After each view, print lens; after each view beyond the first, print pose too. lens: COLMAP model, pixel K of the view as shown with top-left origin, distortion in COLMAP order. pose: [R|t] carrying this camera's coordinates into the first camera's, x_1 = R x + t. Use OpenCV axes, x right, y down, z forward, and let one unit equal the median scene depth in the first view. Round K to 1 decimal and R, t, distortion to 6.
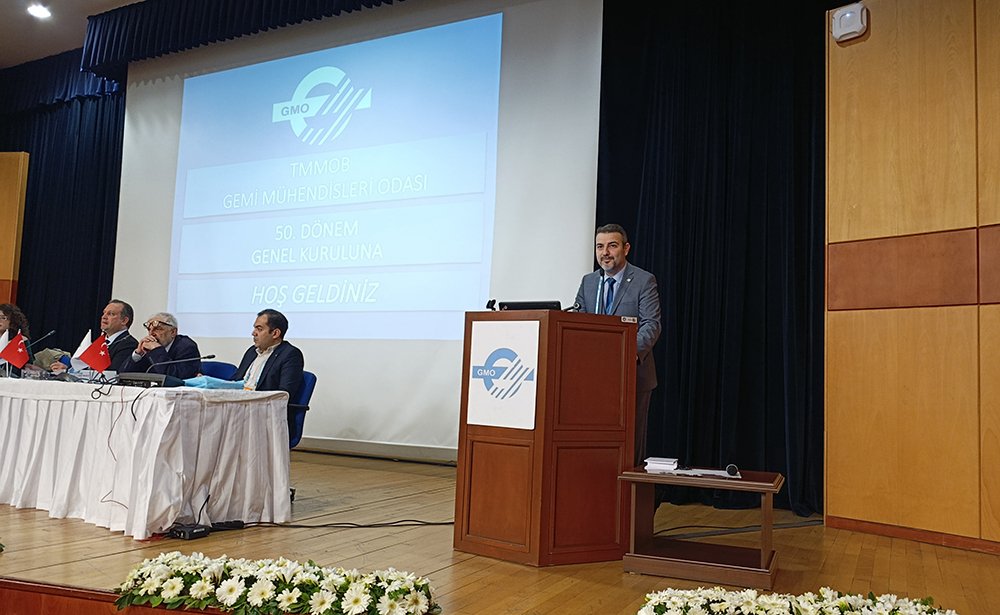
lens RADIAL K [[749.4, 0, 547.5], [0, 749.4, 322.6], [0, 0, 1]] dist [0.000389, -0.006599]
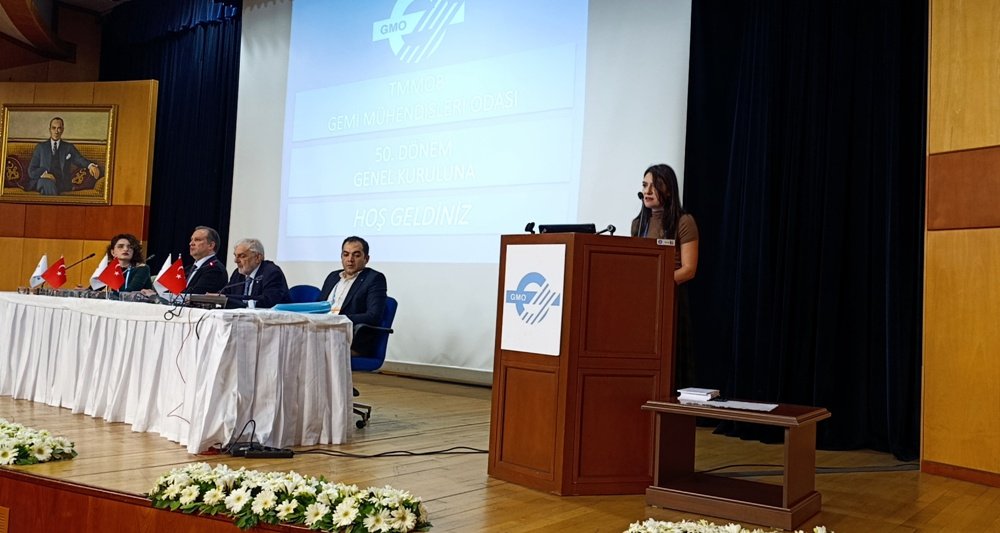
lens RADIAL K [[829.2, 0, 588.9], [0, 829.2, 262.8], [0, 0, 1]] dist [0.001166, 0.007352]
pose [[0.985297, -0.000621, -0.170850, 0.179009], [0.004418, 0.999752, 0.021850, -0.001242], [0.170794, -0.022283, 0.985055, -0.046510]]
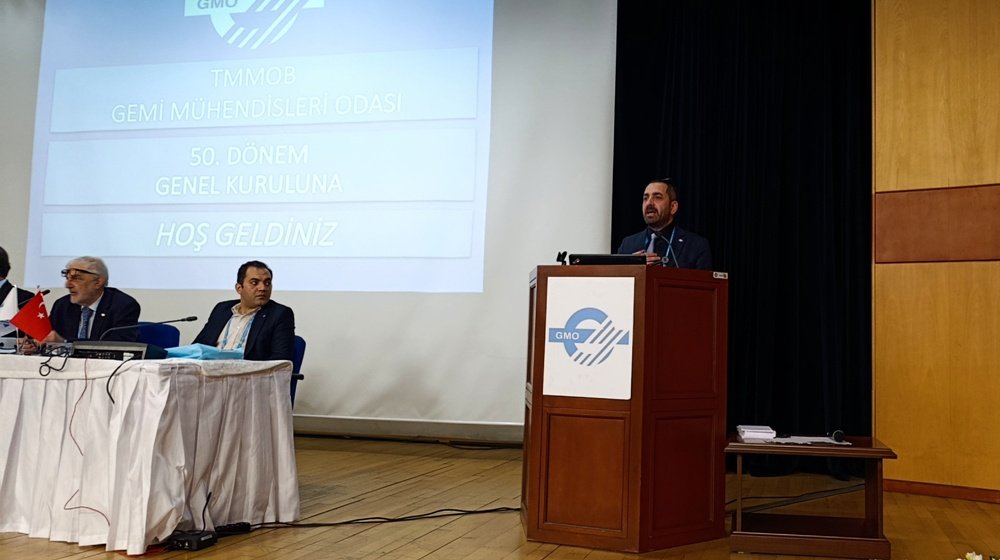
lens RADIAL K [[875.0, 0, 630.5], [0, 875.0, 263.9], [0, 0, 1]] dist [0.001785, -0.014057]
pose [[0.972585, 0.005306, 0.232488, -0.228225], [-0.005554, 0.999984, 0.000410, -0.016604], [-0.232482, -0.001690, 0.972599, -0.010674]]
